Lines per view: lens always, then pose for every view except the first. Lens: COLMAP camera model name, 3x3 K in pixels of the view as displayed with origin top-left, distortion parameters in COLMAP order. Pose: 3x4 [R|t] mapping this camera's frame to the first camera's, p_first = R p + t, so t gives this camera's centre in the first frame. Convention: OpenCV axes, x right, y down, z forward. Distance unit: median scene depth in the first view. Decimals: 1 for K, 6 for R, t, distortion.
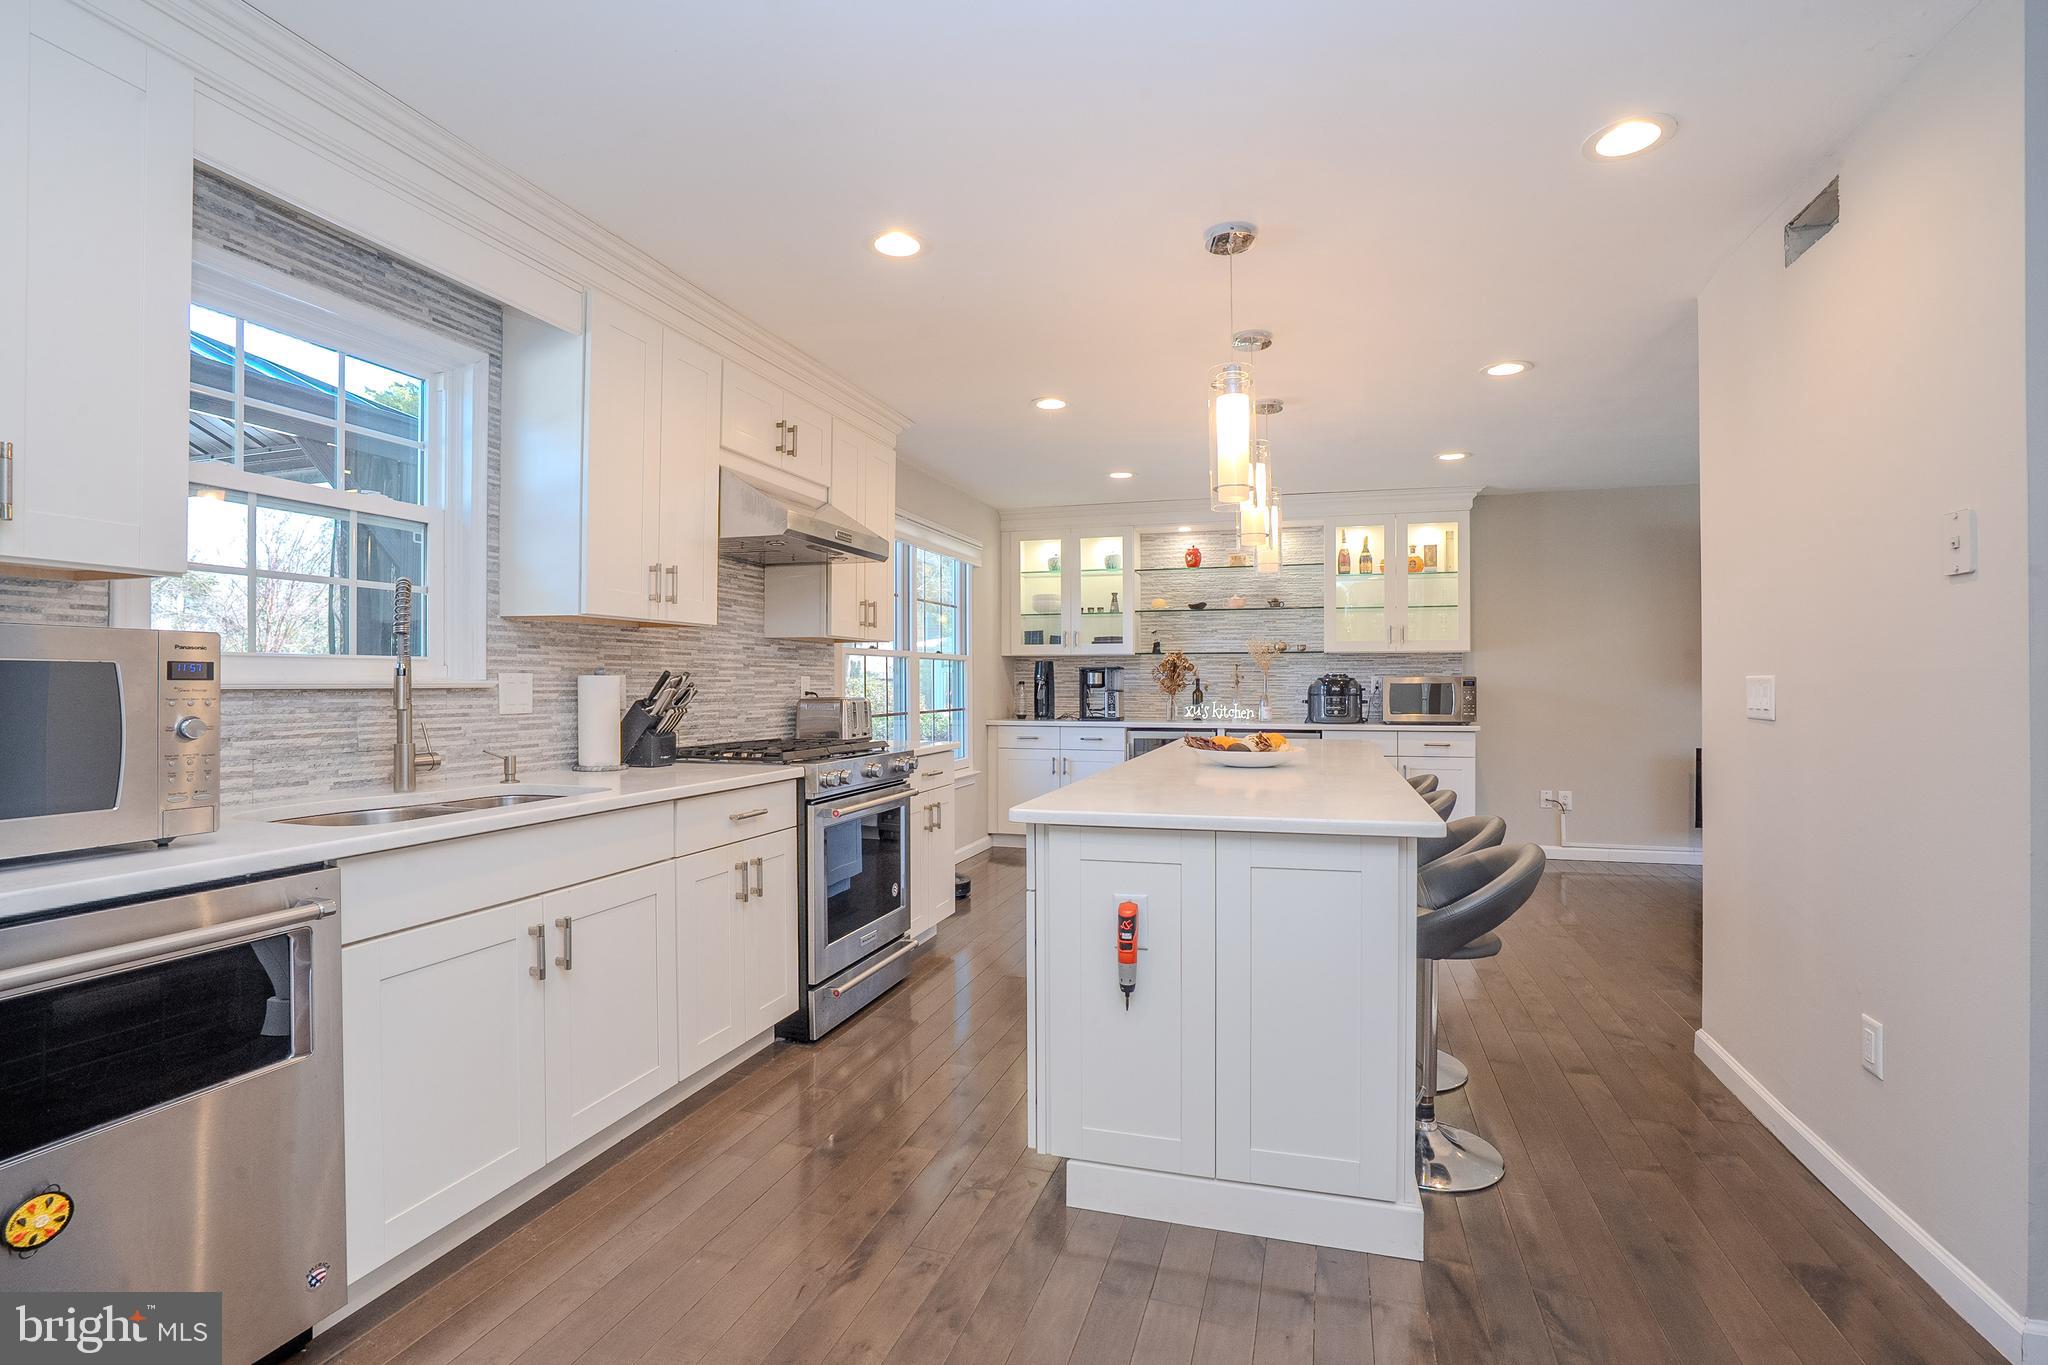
lens RADIAL K [[940.2, 0, 1017.9], [0, 940.2, 675.7], [0, 0, 1]] dist [-0.056080, 0.017447]
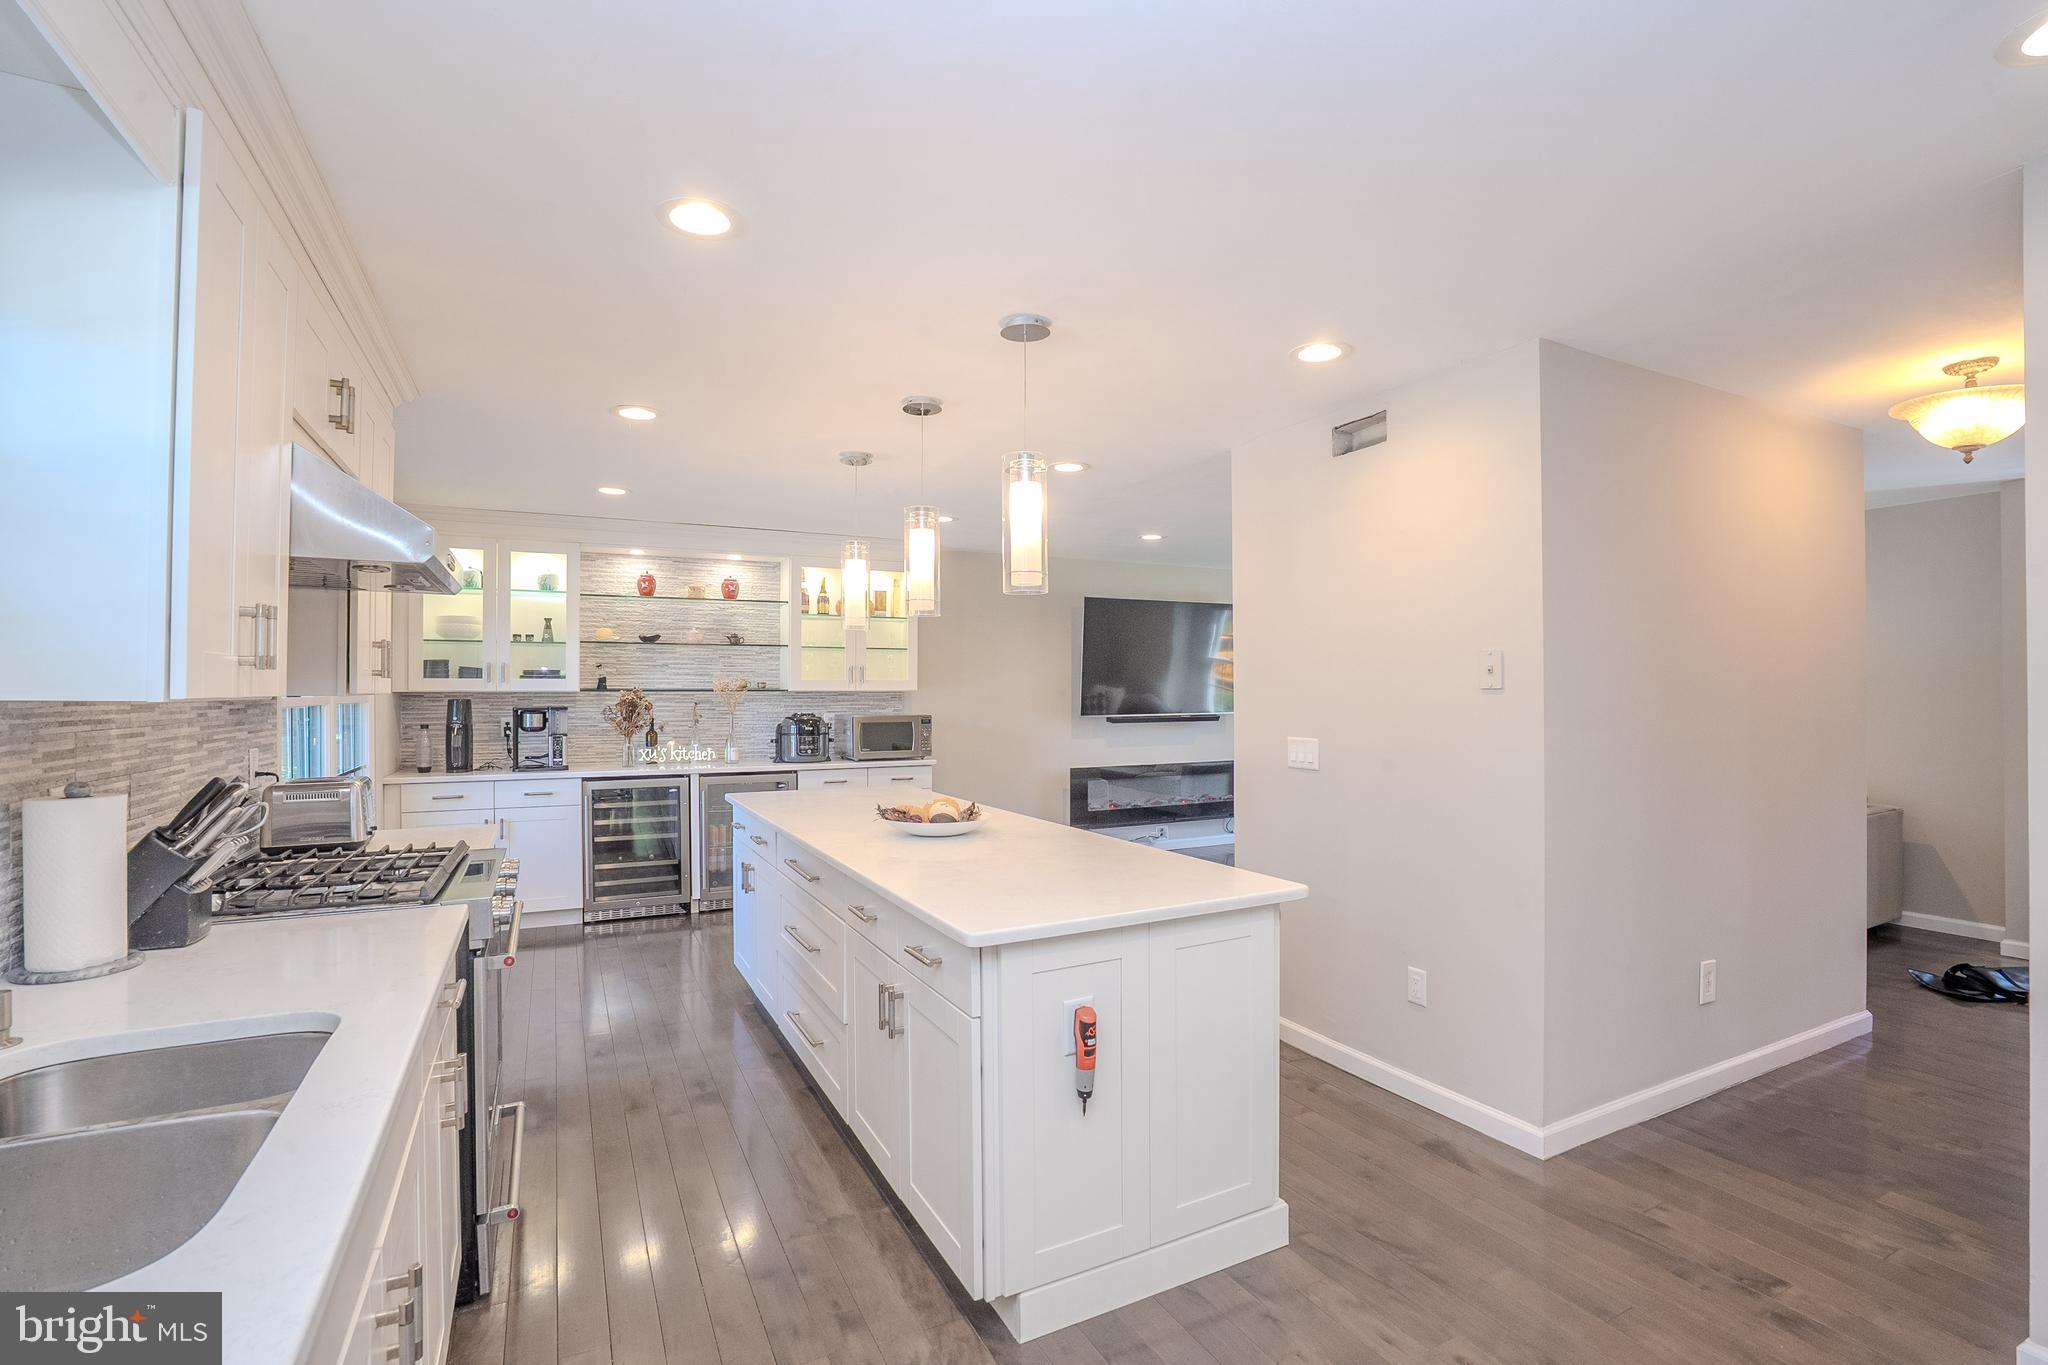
lens RADIAL K [[940.2, 0, 1022.7], [0, 940.2, 677.4], [0, 0, 1]] dist [-0.056080, 0.017447]
pose [[0.713740, 0.007944, 0.700366, -0.188566], [-0.002697, 0.999959, -0.008594, -0.029942], [-0.700406, 0.004245, 0.713732, 0.101694]]
